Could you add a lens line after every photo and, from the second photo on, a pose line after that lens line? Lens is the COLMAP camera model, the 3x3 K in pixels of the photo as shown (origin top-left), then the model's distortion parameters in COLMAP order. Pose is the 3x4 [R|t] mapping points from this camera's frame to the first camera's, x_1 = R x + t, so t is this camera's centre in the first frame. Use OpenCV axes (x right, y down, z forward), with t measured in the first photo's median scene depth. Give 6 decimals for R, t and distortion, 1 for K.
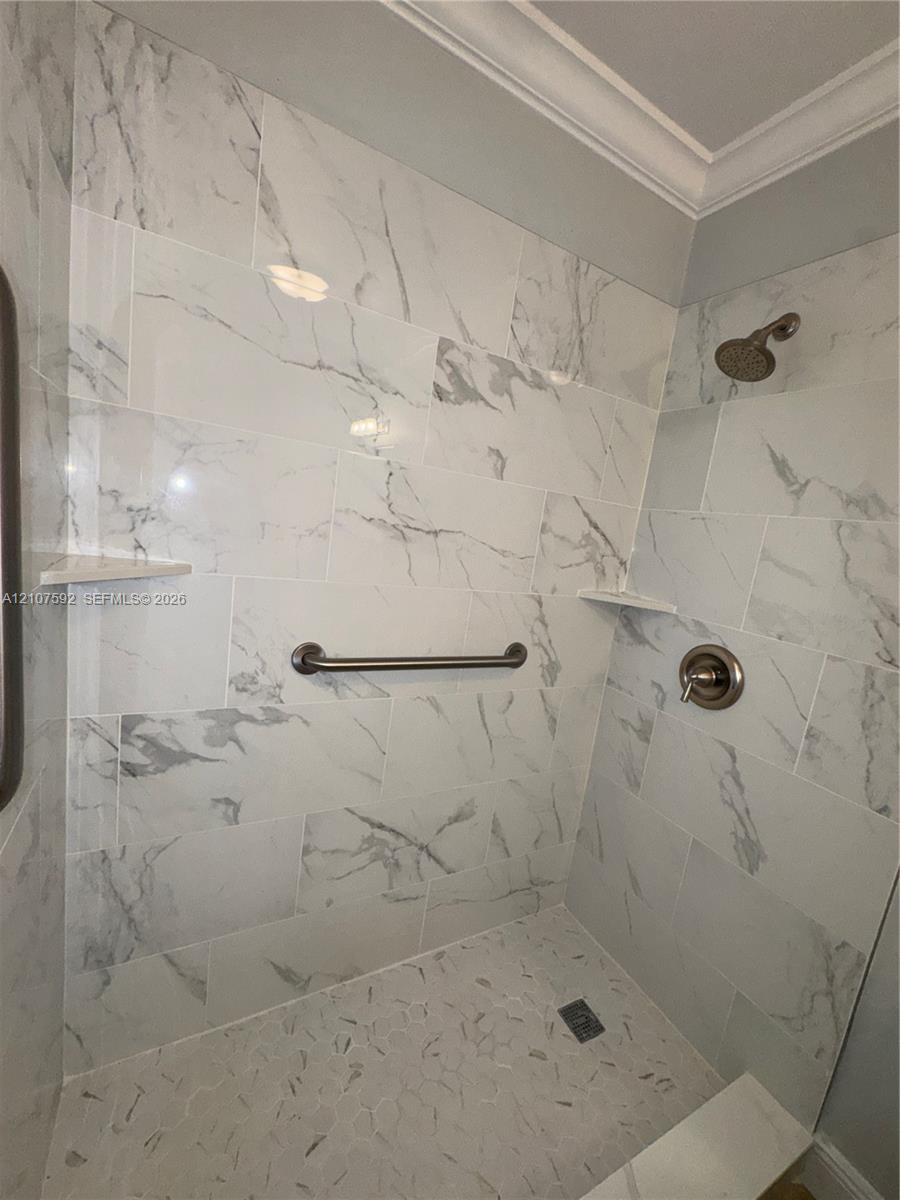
lens RADIAL K [[480.2, 0, 451.6], [0, 480.2, 599.5], [0, 0, 1]] dist [-0.001682, 0.000088]
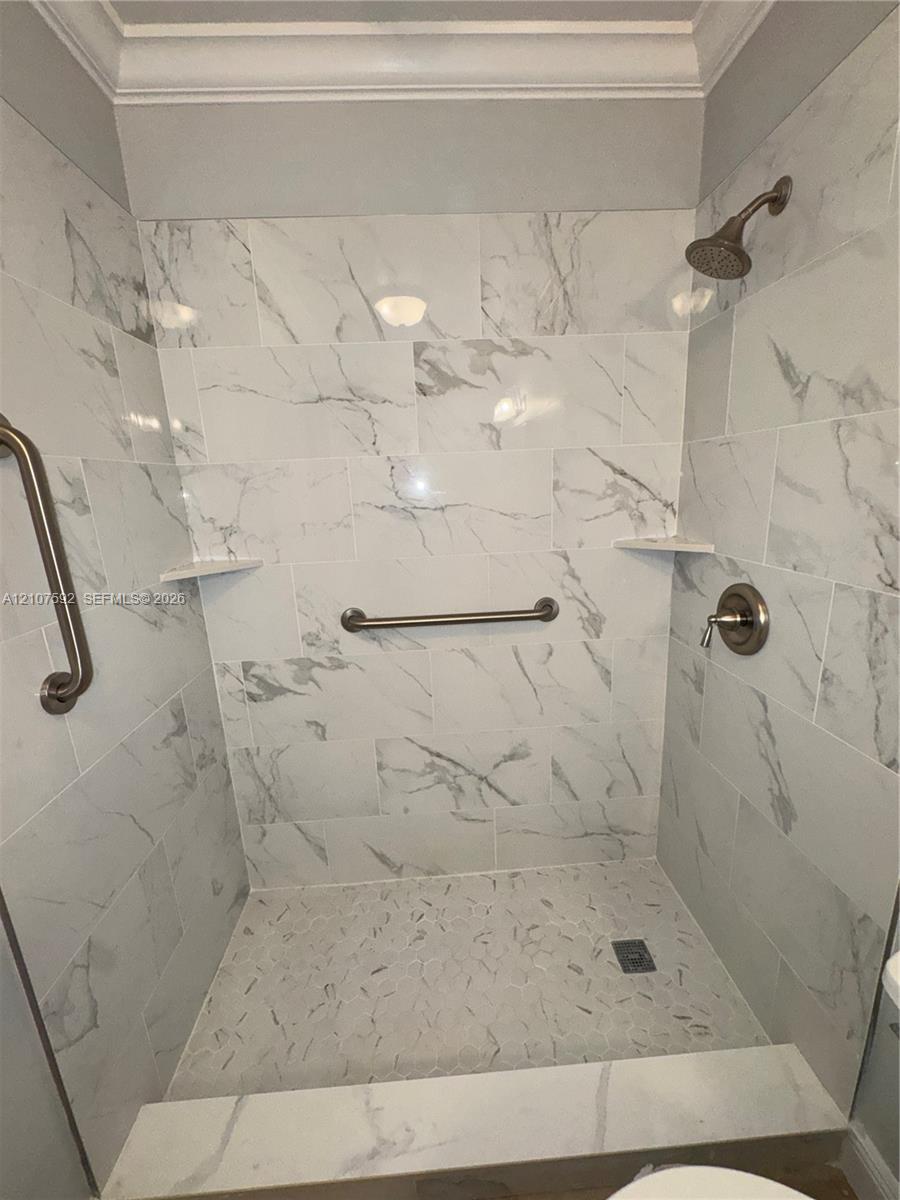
lens RADIAL K [[480.2, 0, 451.6], [0, 480.2, 599.5], [0, 0, 1]] dist [-0.001682, 0.000088]
pose [[0.888513, -0.071637, -0.453225, 0.502725], [0.096772, 0.994777, 0.032478, 0.045819], [0.448531, -0.072716, 0.890804, -0.047417]]
